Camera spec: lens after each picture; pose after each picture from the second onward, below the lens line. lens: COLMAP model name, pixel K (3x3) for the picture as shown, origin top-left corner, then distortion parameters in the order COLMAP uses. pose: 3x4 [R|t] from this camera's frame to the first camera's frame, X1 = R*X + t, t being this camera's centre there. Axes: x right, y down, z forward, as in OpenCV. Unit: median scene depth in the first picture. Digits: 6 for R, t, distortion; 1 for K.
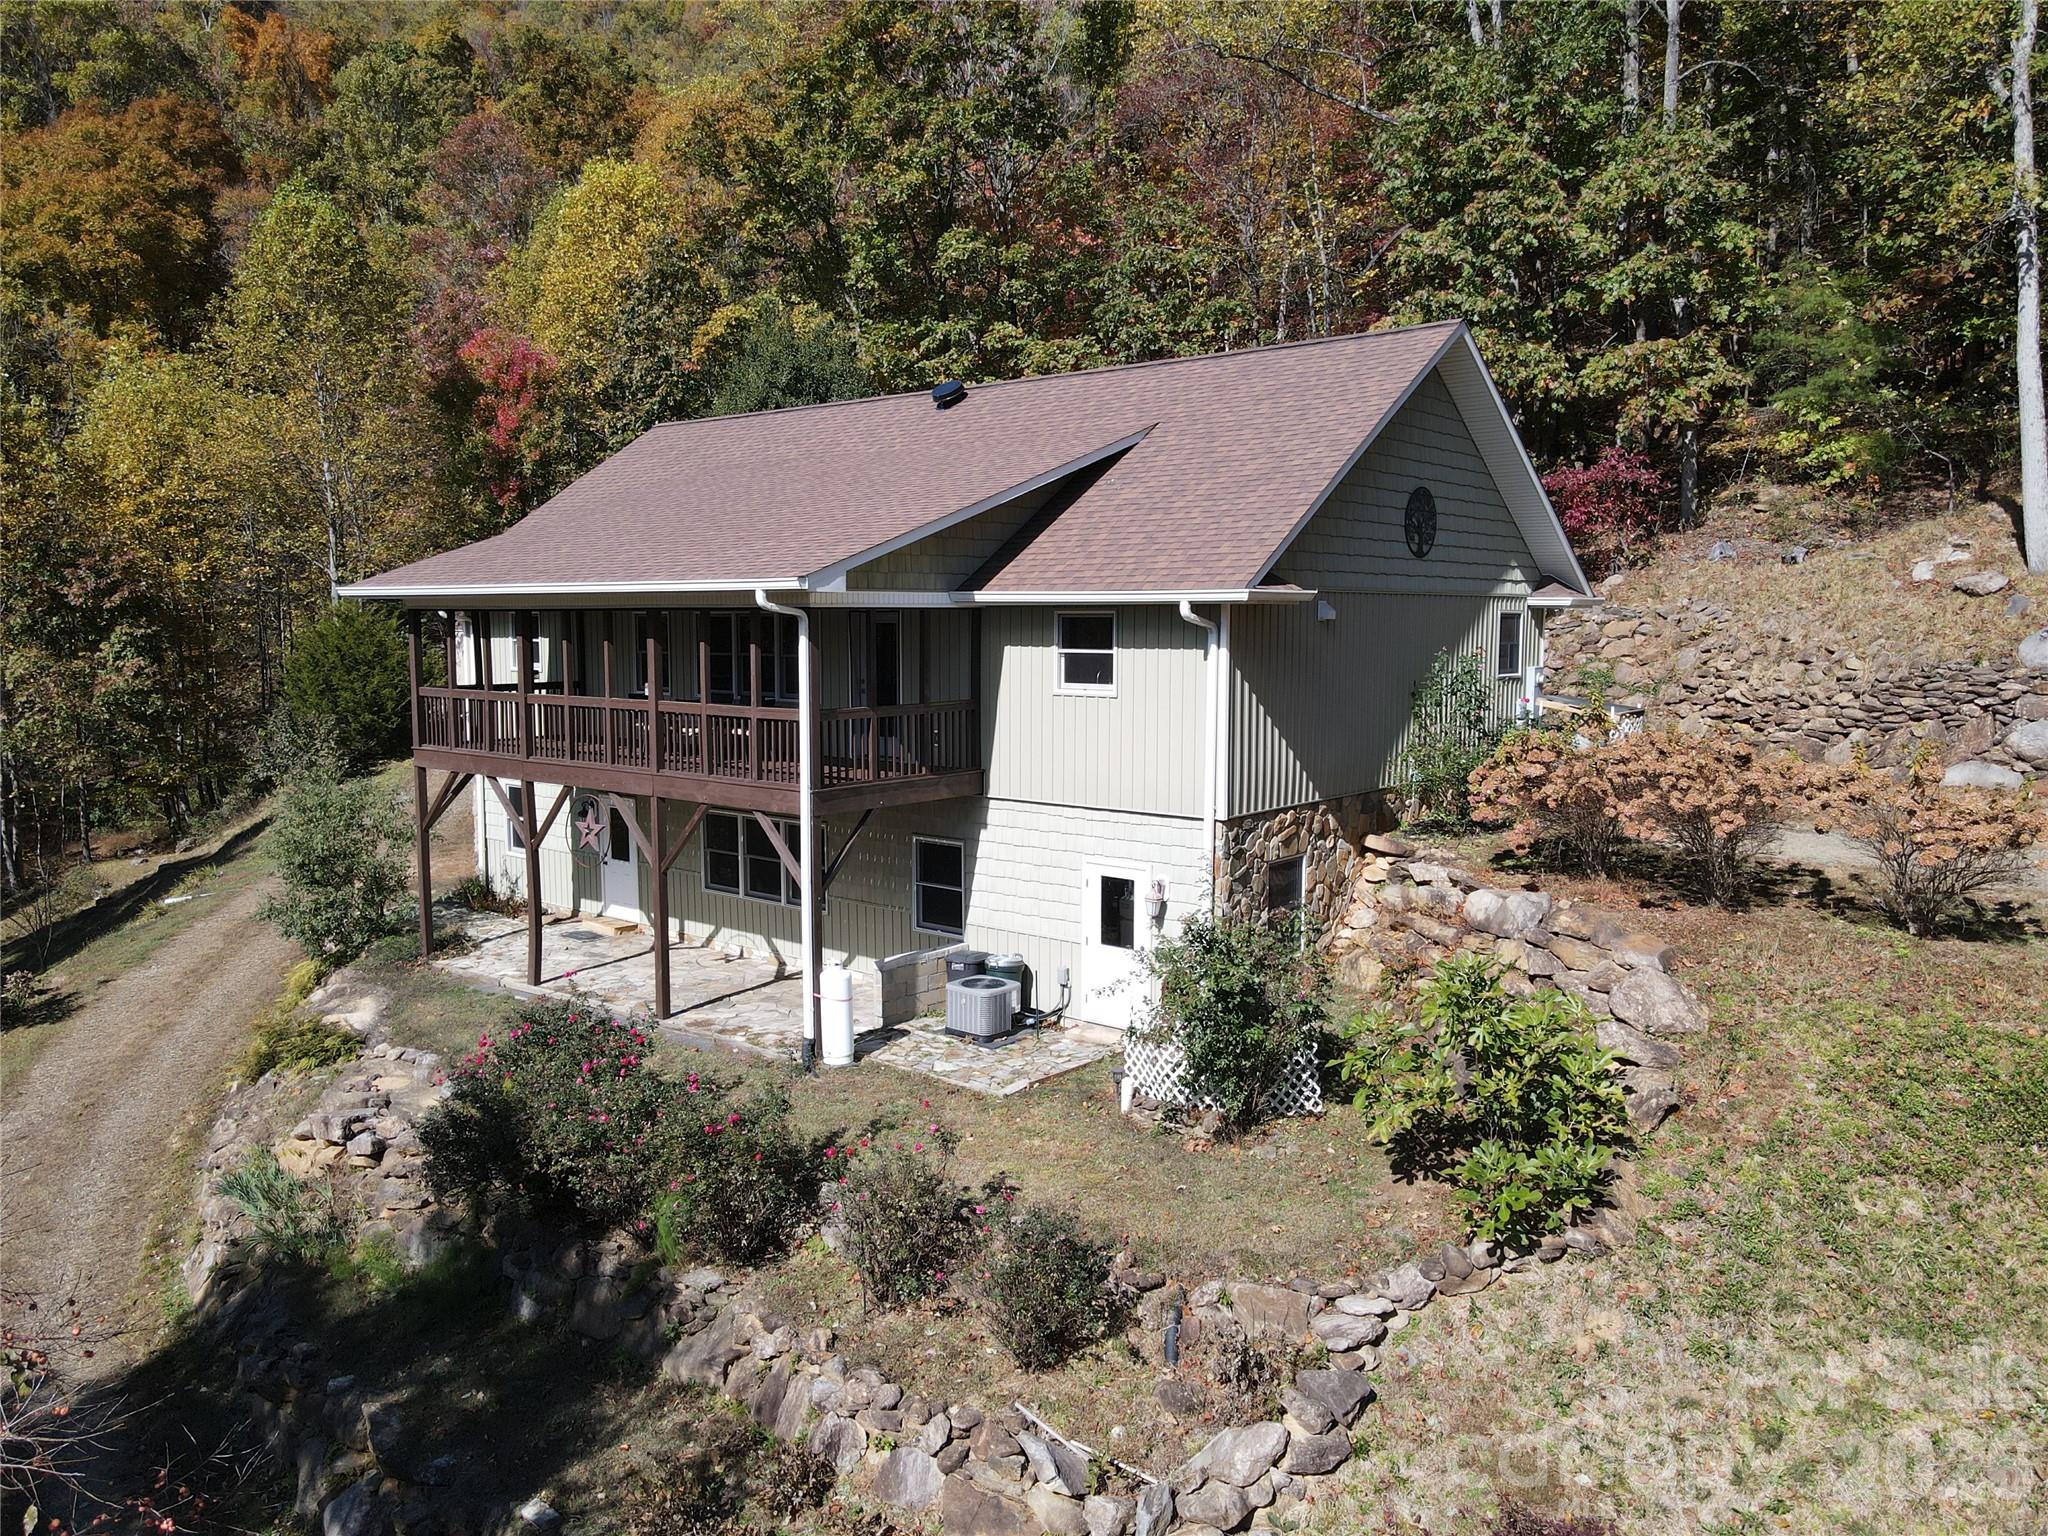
lens RADIAL K [[1513.7, 0, 1030.1], [0, 1513.7, 731.4], [0, 0, 1]] dist [0.003370, -0.008355]
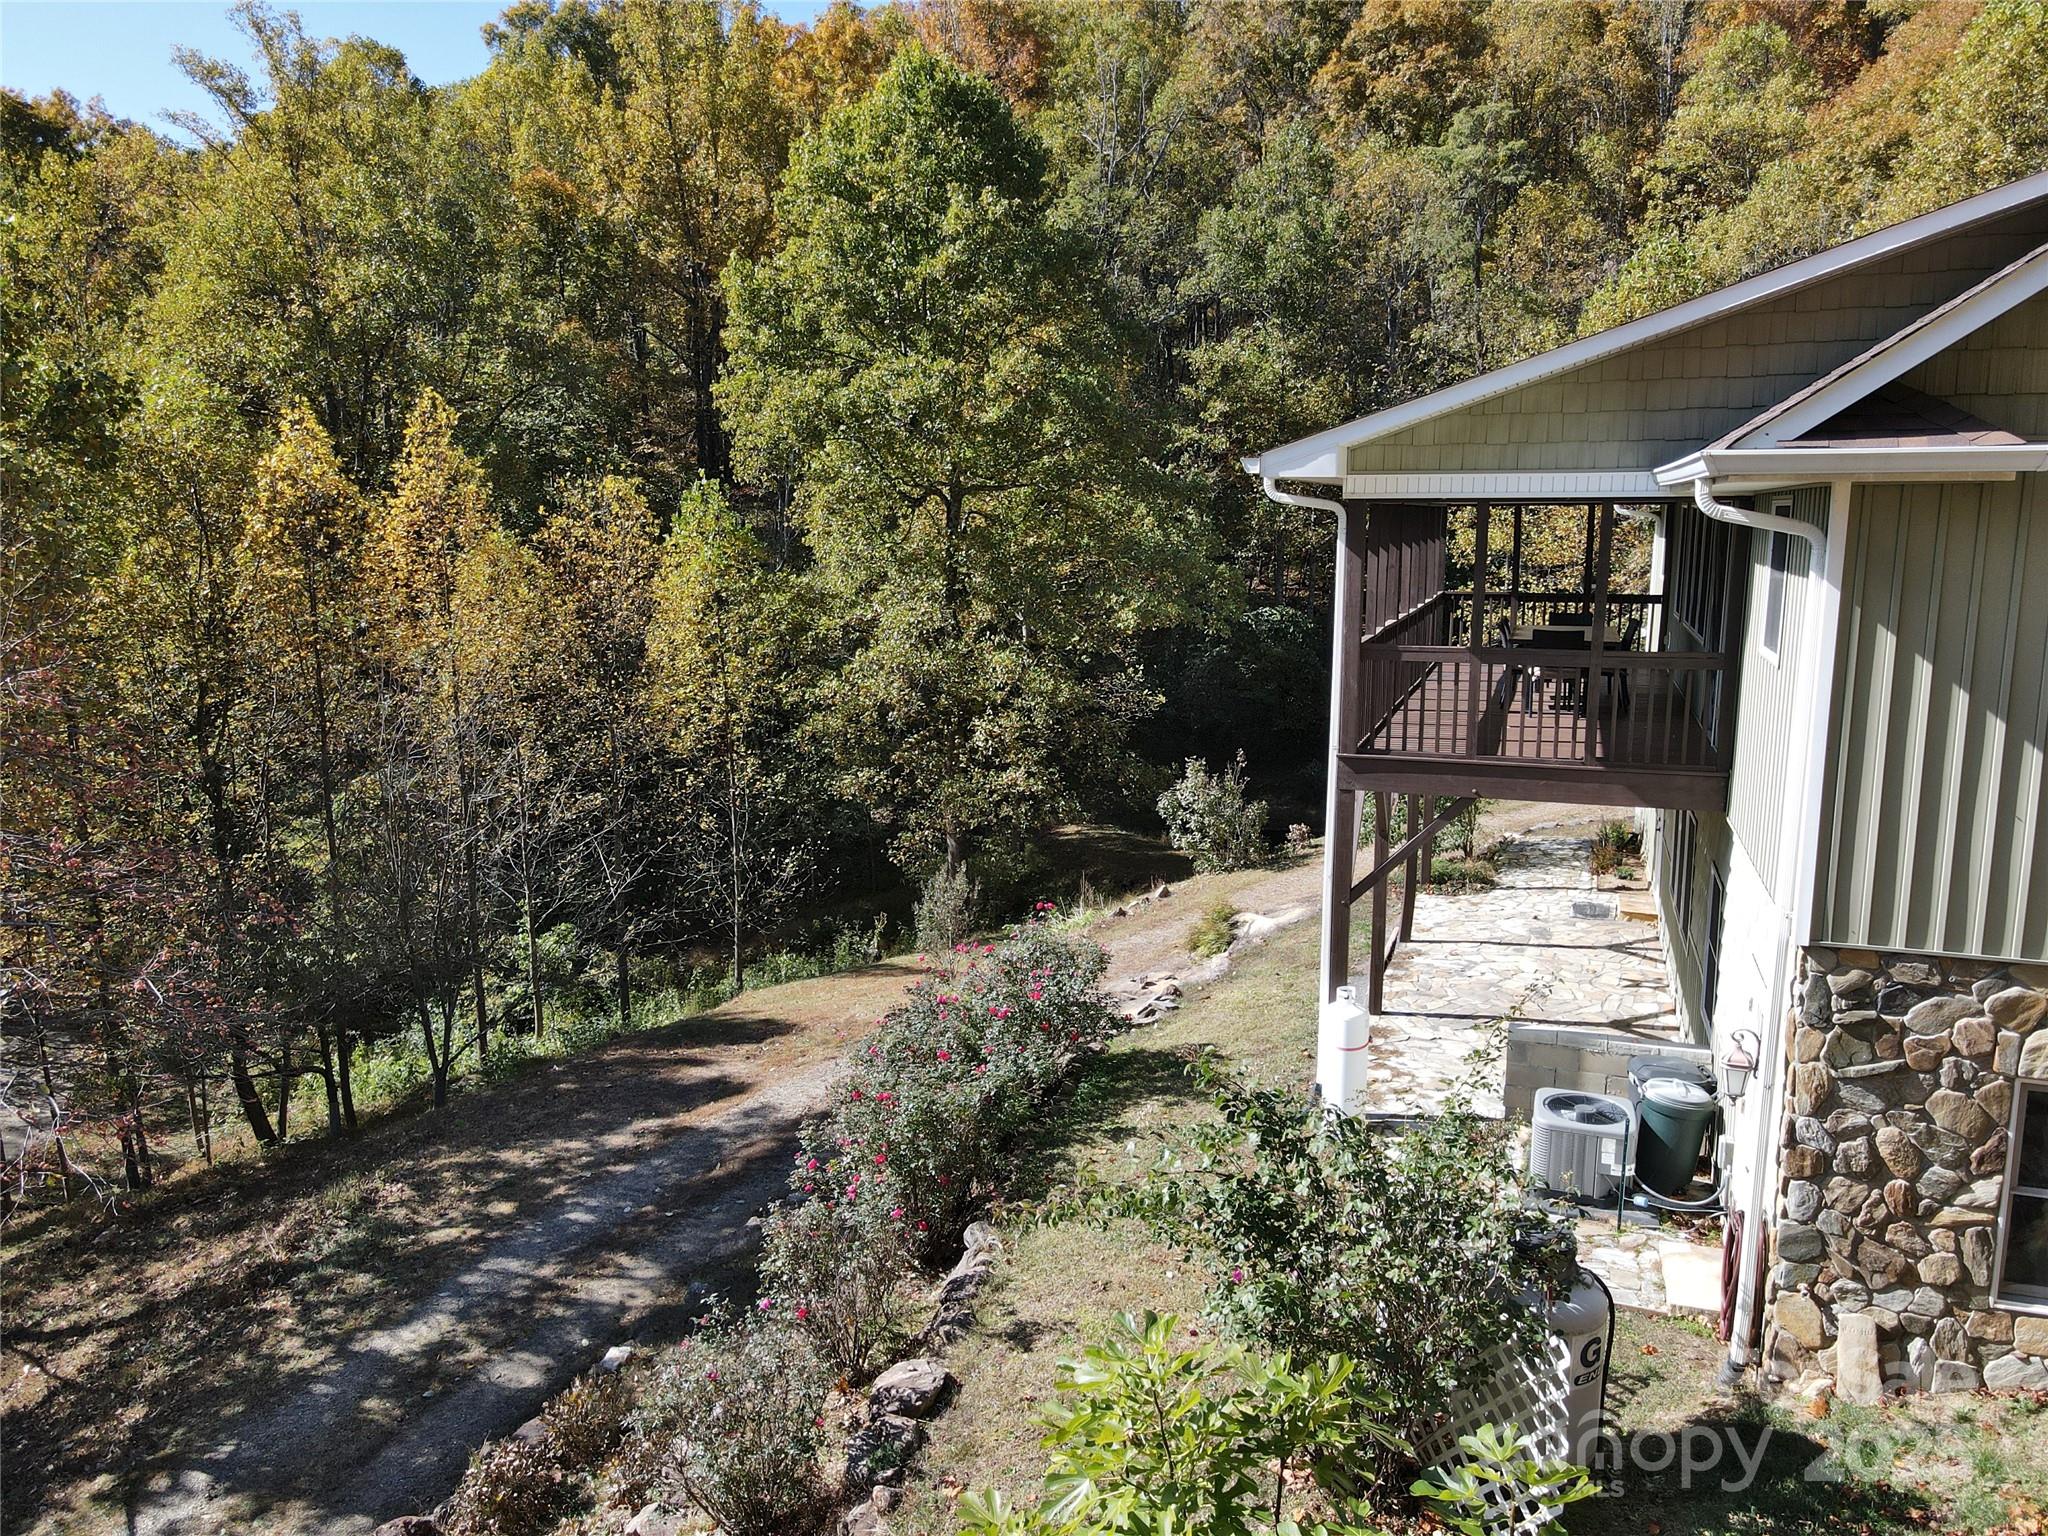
lens RADIAL K [[1513.7, 0, 1030.1], [0, 1513.7, 731.4], [0, 0, 1]] dist [0.003370, -0.008355]
pose [[0.340992, 0.135135, -0.930303, 0.468758], [-0.075233, 0.990363, 0.116284, -0.043666], [0.937051, 0.030337, 0.347872, 0.596067]]
